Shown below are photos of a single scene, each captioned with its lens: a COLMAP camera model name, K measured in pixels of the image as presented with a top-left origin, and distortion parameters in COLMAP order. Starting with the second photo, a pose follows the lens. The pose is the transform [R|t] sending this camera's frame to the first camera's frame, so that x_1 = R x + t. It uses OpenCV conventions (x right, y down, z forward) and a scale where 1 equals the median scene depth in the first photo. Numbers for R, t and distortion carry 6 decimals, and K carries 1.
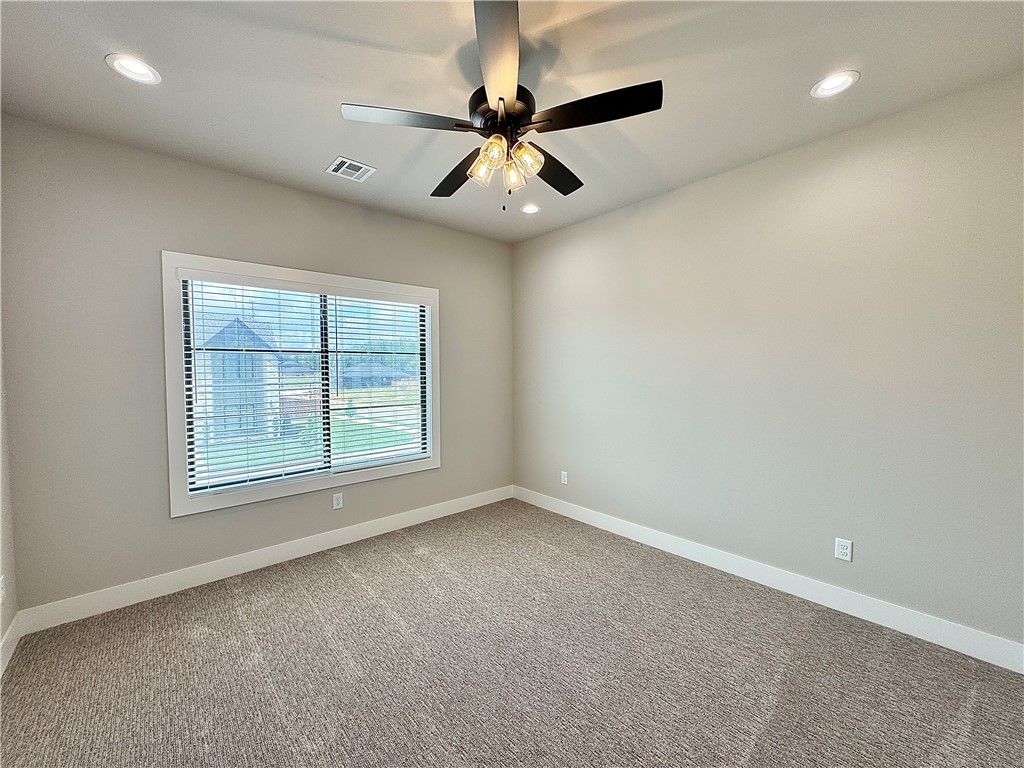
lens RADIAL K [[343.0, 0, 511.1], [0, 343.0, 386.7], [0, 0, 1]] dist [-0.001547, -0.000097]
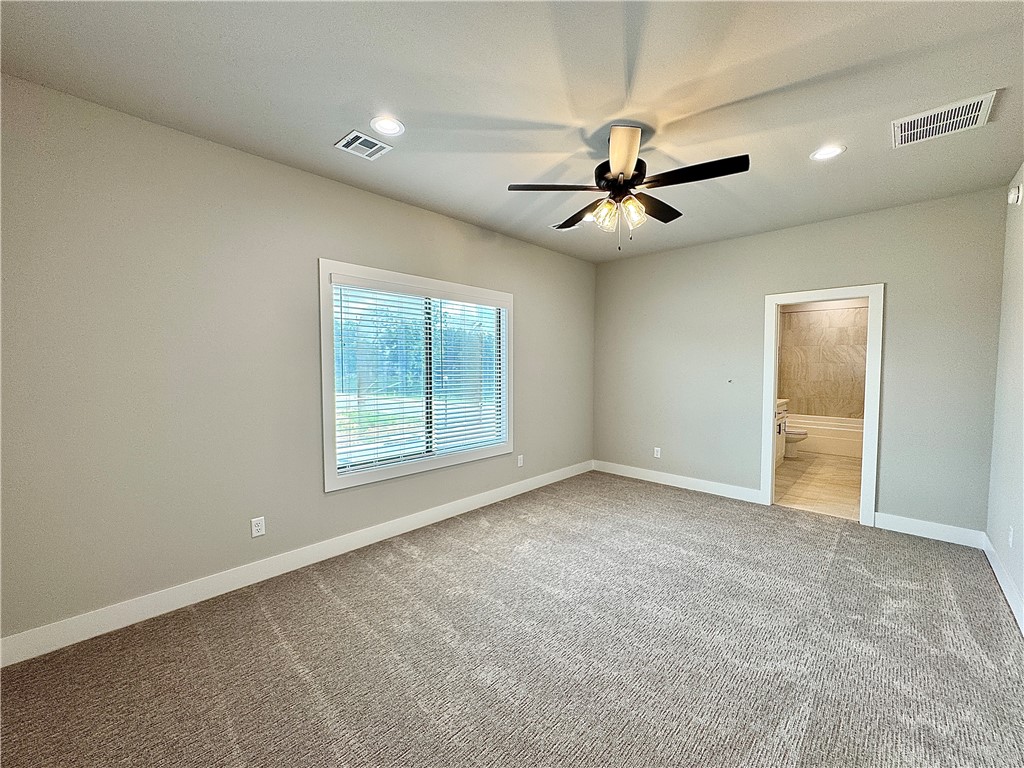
lens RADIAL K [[410.4, 0, 511.6], [0, 410.4, 379.9], [0, 0, 1]] dist [-0.005743, -0.001293]
pose [[0.985951, 0.001232, 0.167033, -0.495551], [0.001155, 0.999899, -0.014192, 0.021076], [-0.167034, 0.014185, 0.985849, -0.374972]]
